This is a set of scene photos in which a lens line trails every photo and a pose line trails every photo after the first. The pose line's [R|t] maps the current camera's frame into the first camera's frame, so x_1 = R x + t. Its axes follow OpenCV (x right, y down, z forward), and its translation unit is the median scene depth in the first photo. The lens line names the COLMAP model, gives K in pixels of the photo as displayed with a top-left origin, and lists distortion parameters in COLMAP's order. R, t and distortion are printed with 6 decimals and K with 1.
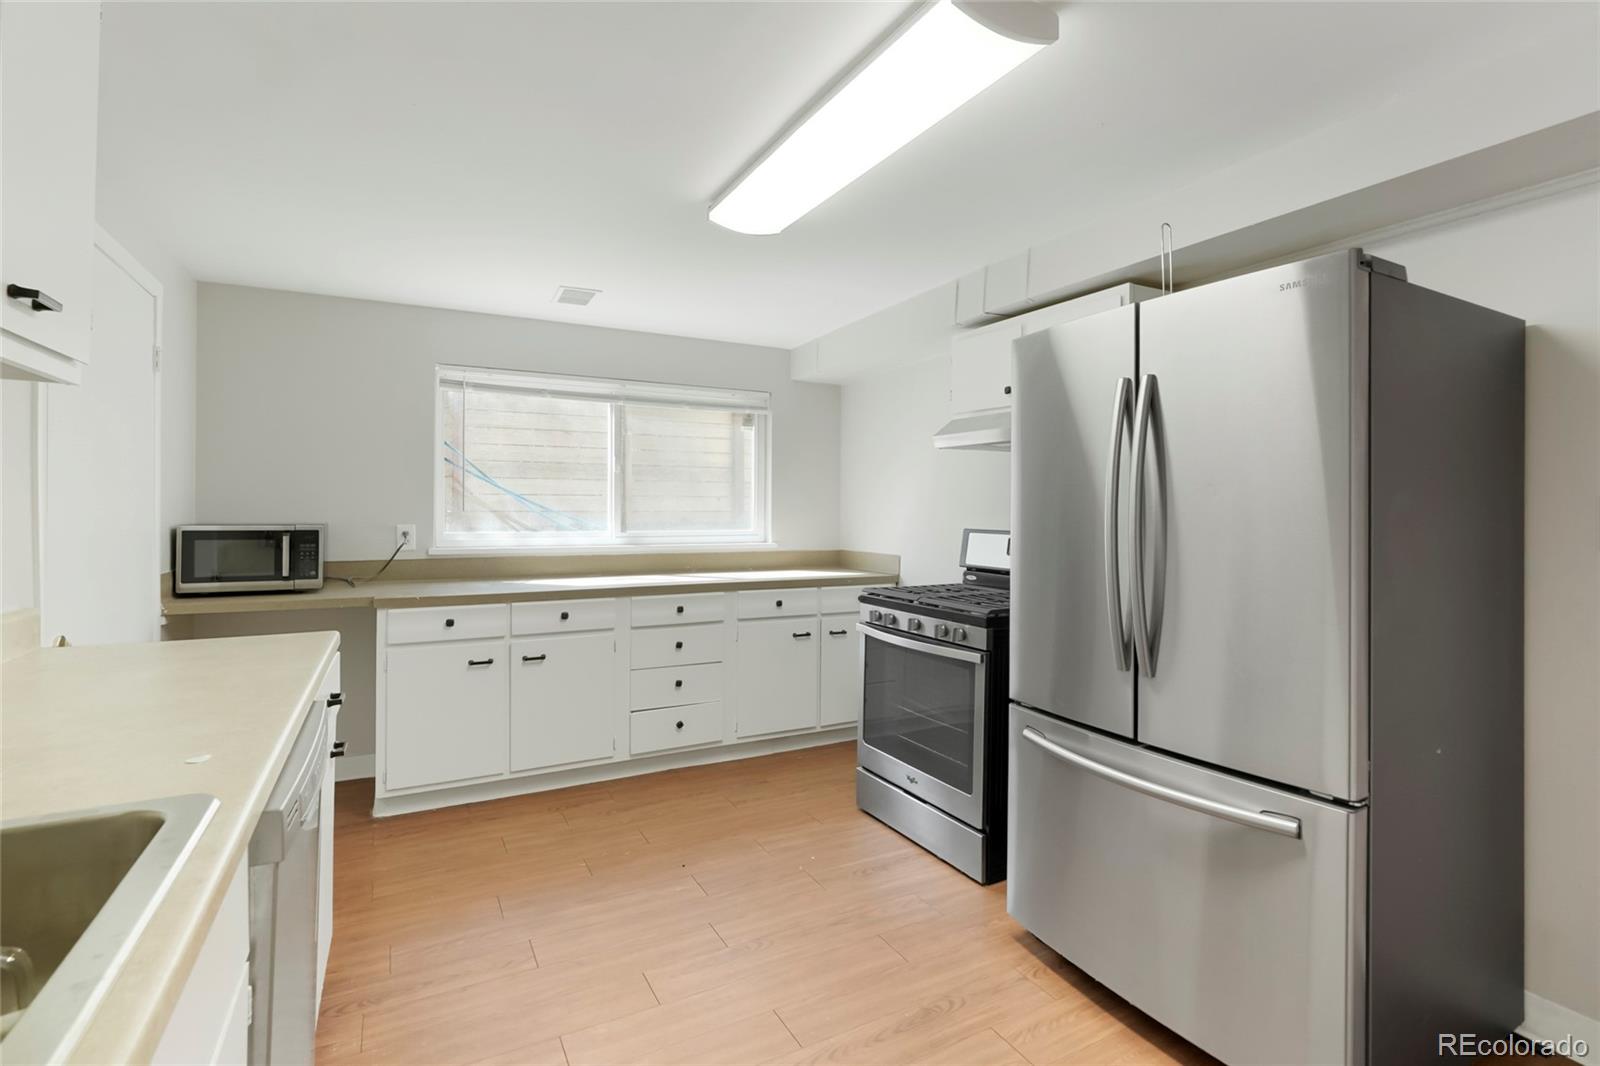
lens RADIAL K [[741.6, 0, 797.2], [0, 741.6, 511.8], [0, 0, 1]] dist [-0.017325, 0.000117]
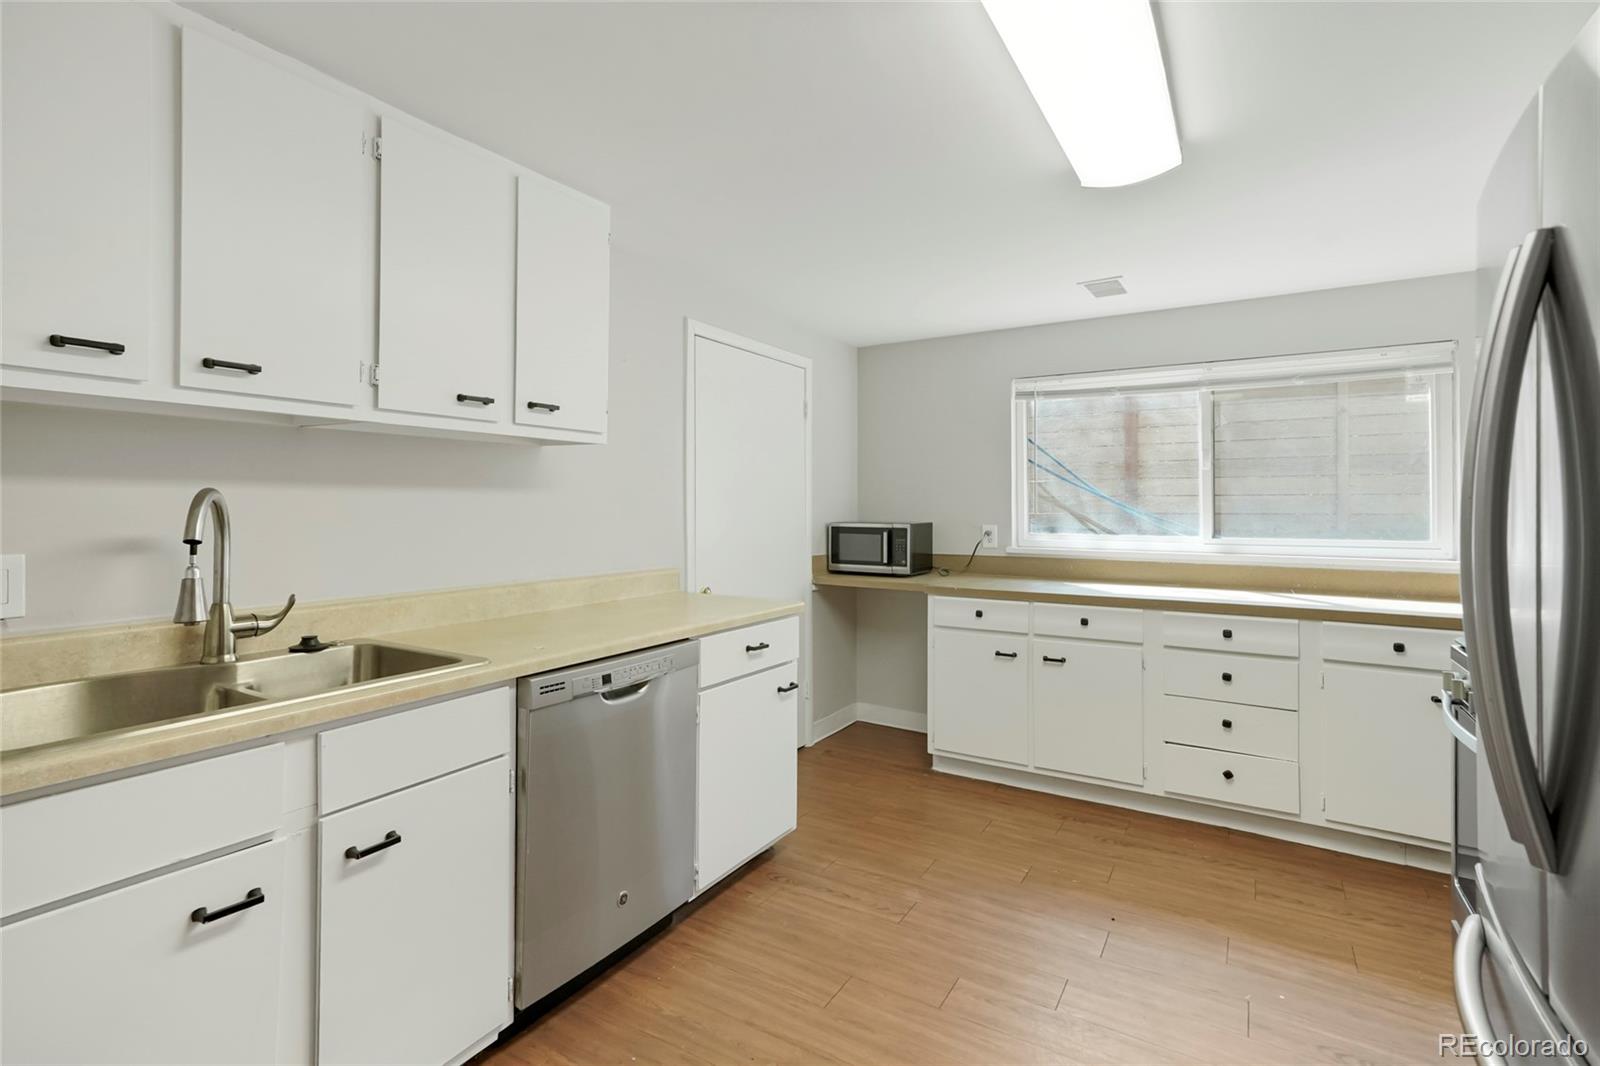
lens RADIAL K [[743.4, 0, 798.9], [0, 743.4, 508.8], [0, 0, 1]] dist [-0.000173, 0.000989]
pose [[0.502020, -0.004128, -0.864846, 0.340095], [-0.004515, 0.999962, -0.007394, 0.002143], [0.864844, 0.007617, 0.501983, 0.189791]]
